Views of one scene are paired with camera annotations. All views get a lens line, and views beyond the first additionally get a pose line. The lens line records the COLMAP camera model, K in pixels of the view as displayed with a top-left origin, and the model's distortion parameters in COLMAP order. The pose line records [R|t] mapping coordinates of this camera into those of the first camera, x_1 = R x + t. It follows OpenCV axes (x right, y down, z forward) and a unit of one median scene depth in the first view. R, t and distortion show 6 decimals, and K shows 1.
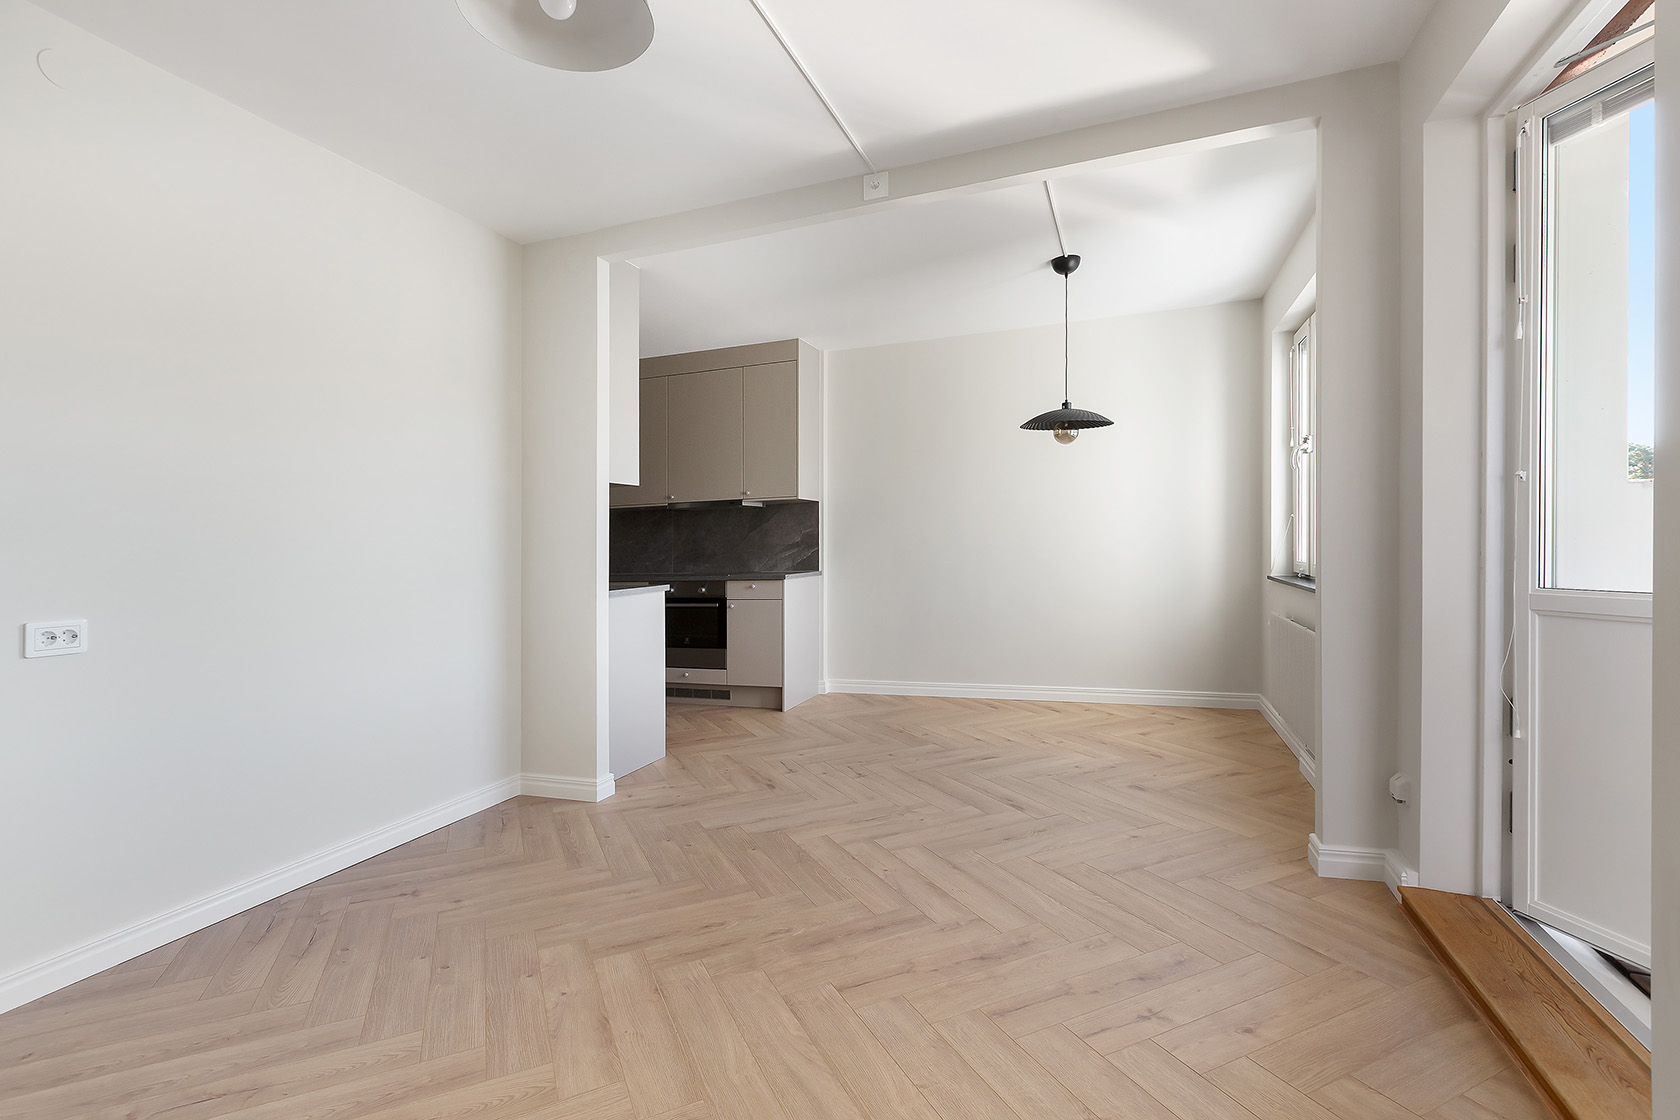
lens RADIAL K [[728.9, 0, 873.1], [0, 728.9, 558.7], [0, 0, 1]] dist [-0.001347, -0.000319]
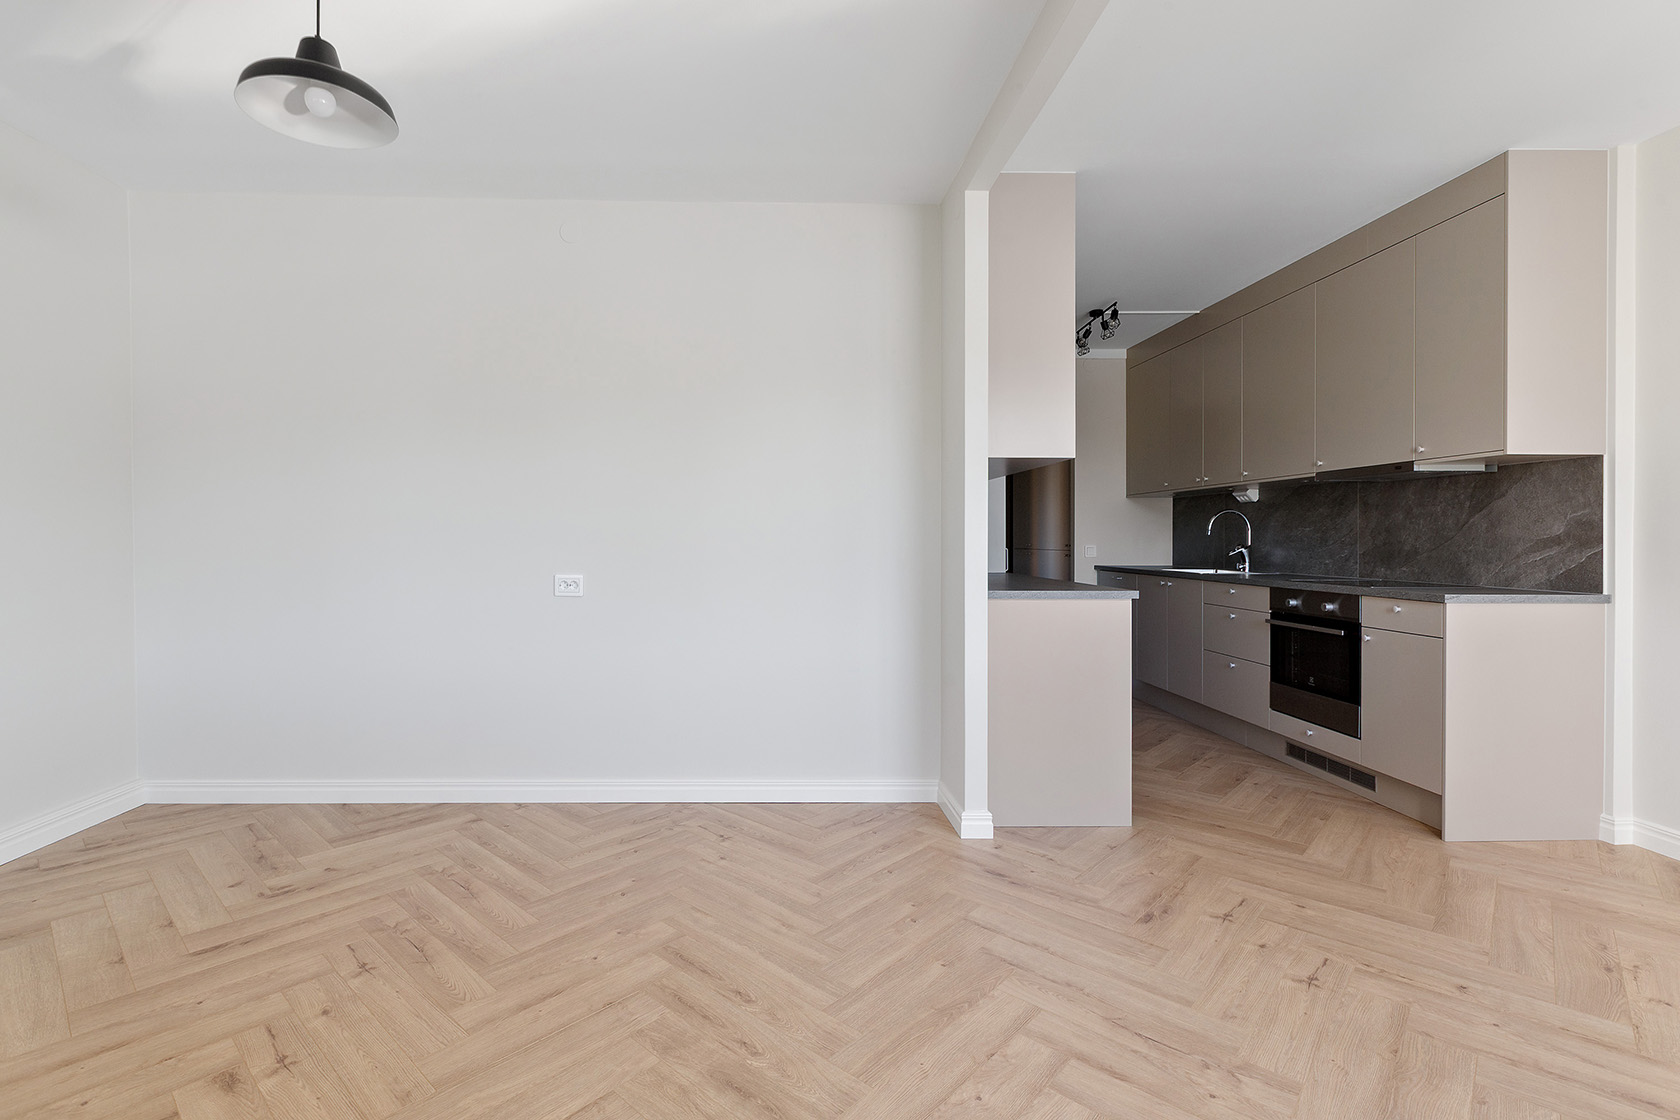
lens RADIAL K [[829.4, 0, 785.5], [0, 829.4, 543.7], [0, 0, 1]] dist [0.000620, -0.000147]
pose [[0.346972, 0.034131, -0.937254, 0.289088], [-0.030705, 0.999215, 0.025020, -0.016500], [0.937373, 0.020097, 0.347747, 0.305895]]
